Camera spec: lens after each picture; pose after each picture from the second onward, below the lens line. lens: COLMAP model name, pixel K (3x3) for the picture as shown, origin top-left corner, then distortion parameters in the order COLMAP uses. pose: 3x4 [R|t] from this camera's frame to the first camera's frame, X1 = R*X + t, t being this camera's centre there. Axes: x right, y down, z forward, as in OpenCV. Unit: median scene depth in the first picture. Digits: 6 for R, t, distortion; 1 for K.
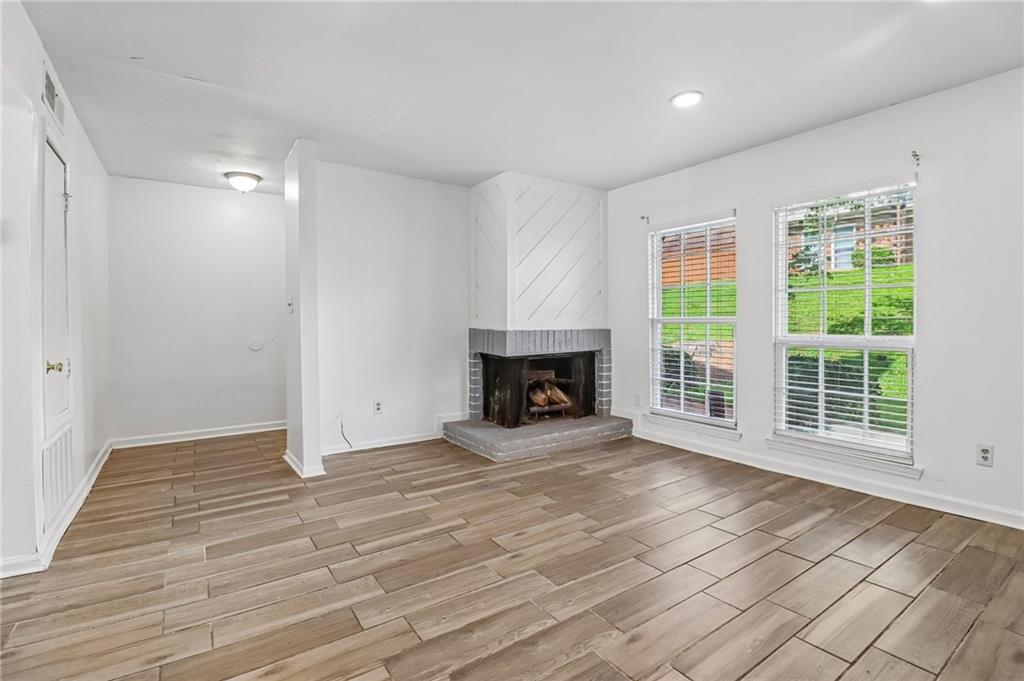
lens RADIAL K [[476.3, 0, 508.6], [0, 476.3, 319.6], [0, 0, 1]] dist [-0.004520, -0.008108]
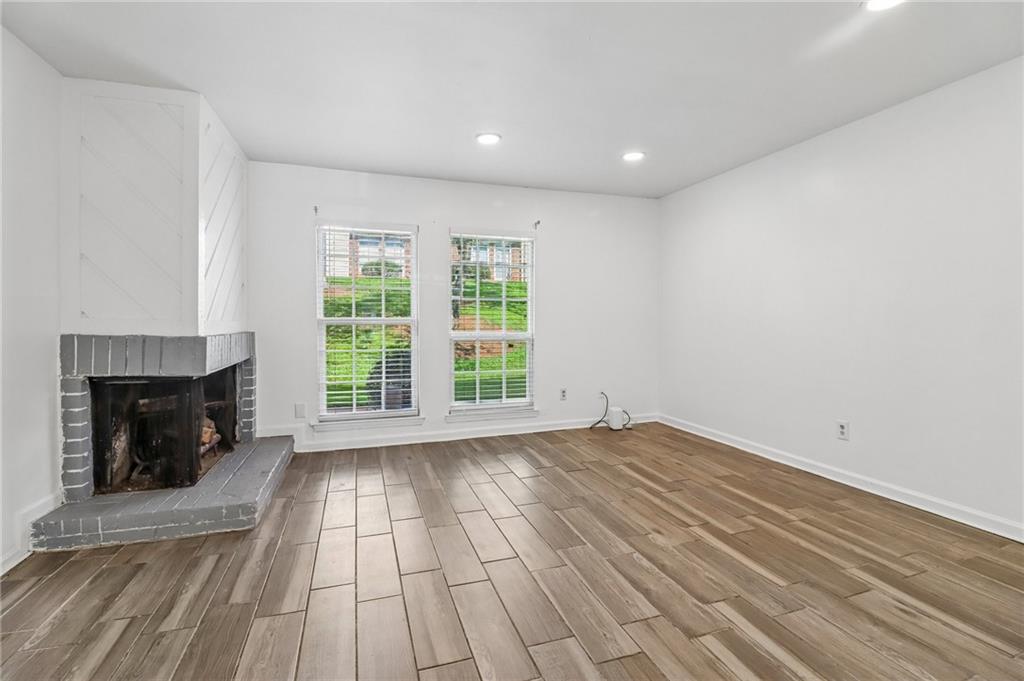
lens RADIAL K [[476.3, 0, 521.3], [0, 476.3, 324.0], [0, 0, 1]] dist [-0.004520, -0.008108]
pose [[0.267109, -0.003050, 0.963661, -0.519243], [-0.002474, 0.999990, 0.003851, 0.002646], [-0.963663, -0.003413, 0.267099, 0.403359]]
